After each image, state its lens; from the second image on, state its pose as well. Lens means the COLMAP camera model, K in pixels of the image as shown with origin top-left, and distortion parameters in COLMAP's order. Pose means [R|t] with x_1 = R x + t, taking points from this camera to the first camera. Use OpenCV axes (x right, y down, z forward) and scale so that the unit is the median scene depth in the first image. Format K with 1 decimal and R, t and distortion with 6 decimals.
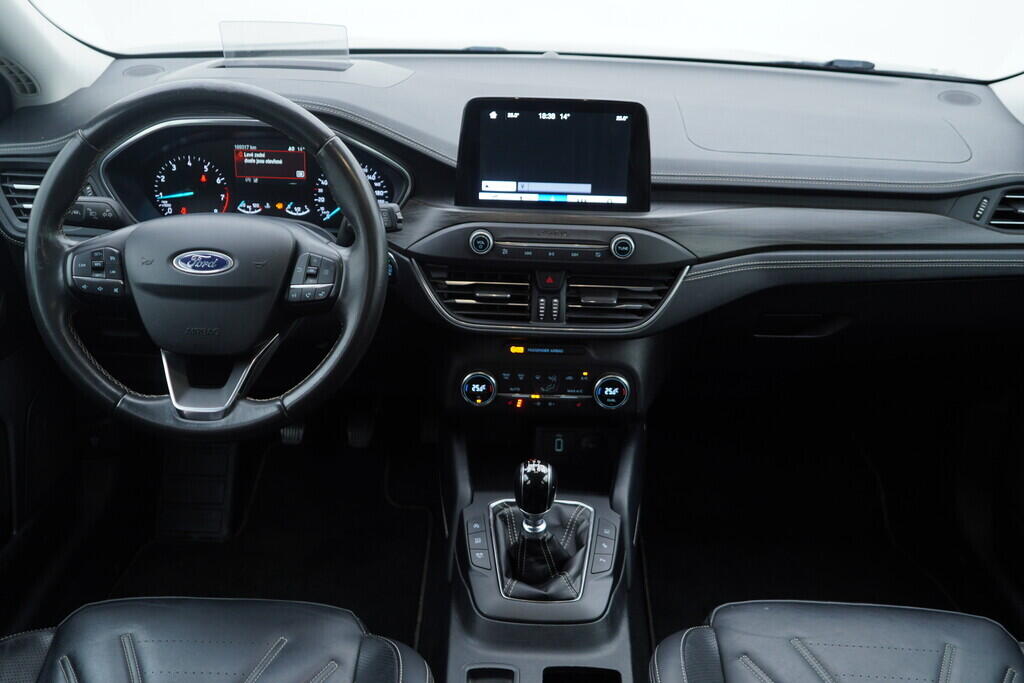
lens RADIAL K [[1050.9, 0, 517.0], [0, 1050.9, 340.7], [0, 0, 1]] dist [0.003852, 0.000000]
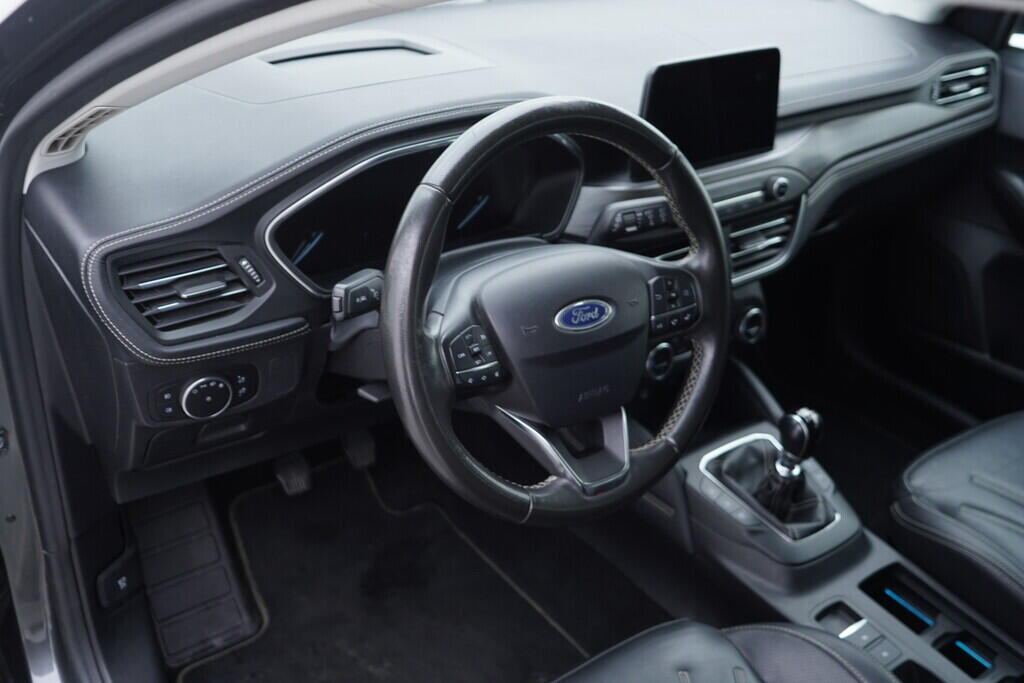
lens RADIAL K [[1050.9, 0, 518.7], [0, 1050.9, 344.6], [0, 0, 1]] dist [0.003852, 0.000000]
pose [[0.788976, -0.293703, 0.539681, -0.692151], [0.223405, 0.955362, 0.193322, -0.195480], [-0.572370, -0.031959, 0.819372, 0.286319]]
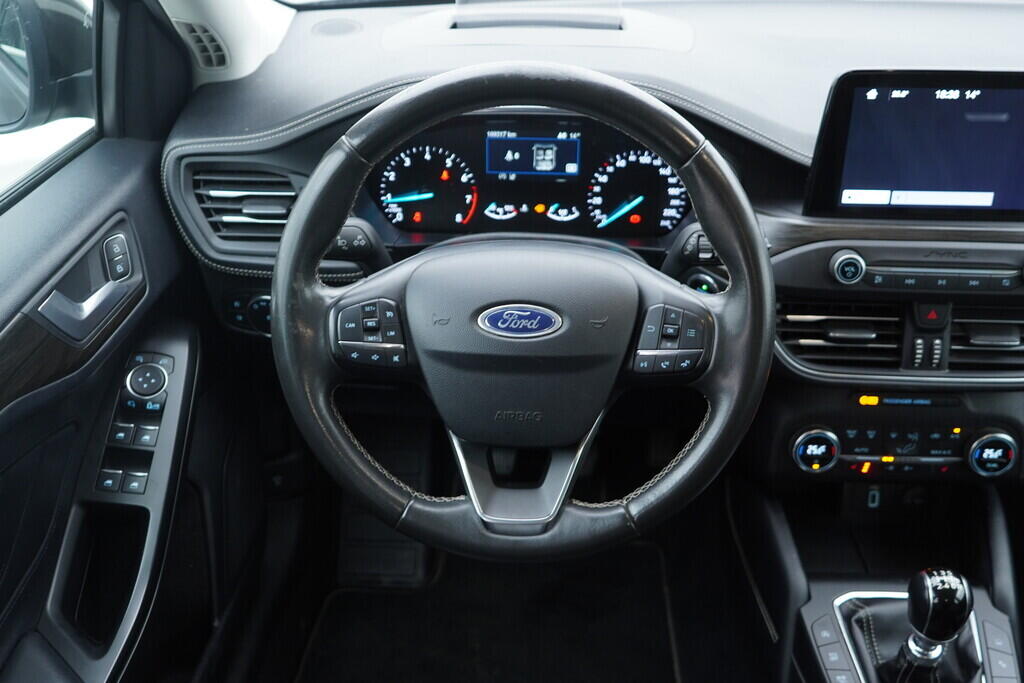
lens RADIAL K [[1050.9, 0, 520.9], [0, 1050.9, 338.4], [0, 0, 1]] dist [0.003852, 0.000000]
pose [[0.999399, -0.007659, -0.033819, -0.235000], [0.010205, 0.997073, 0.075771, -0.100465], [0.033140, -0.076071, 0.996552, 0.244632]]
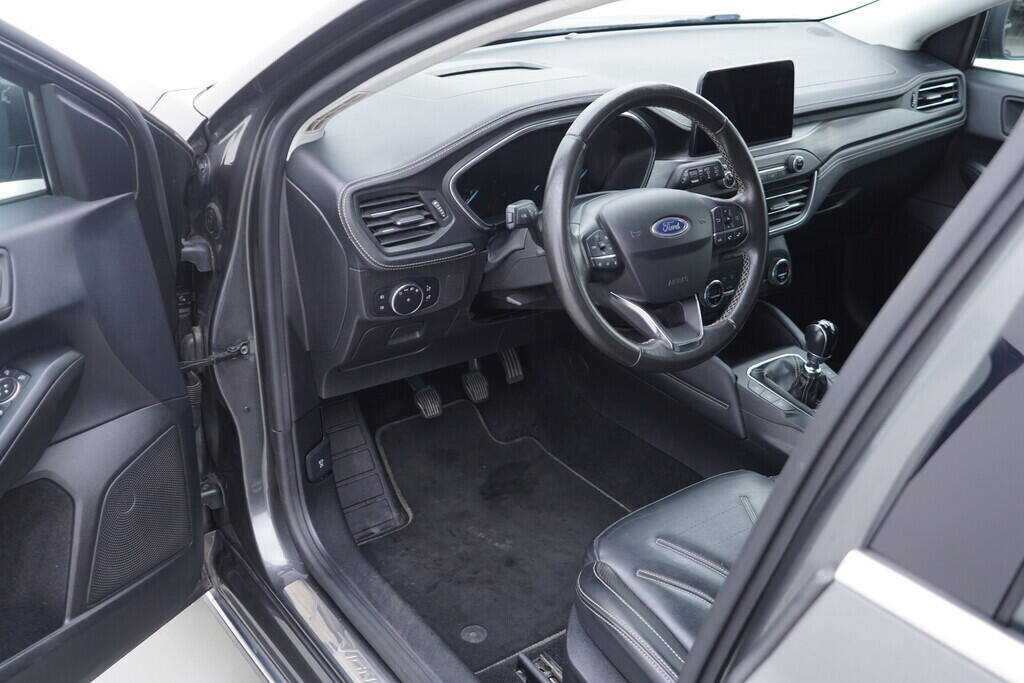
lens RADIAL K [[1050.9, 0, 516.9], [0, 1050.9, 342.0], [0, 0, 1]] dist [0.003852, 0.000000]
pose [[0.791148, -0.274157, 0.546739, -1.005178], [0.250819, 0.960717, 0.118799, -0.118190], [-0.557831, 0.043145, 0.828832, 0.055783]]
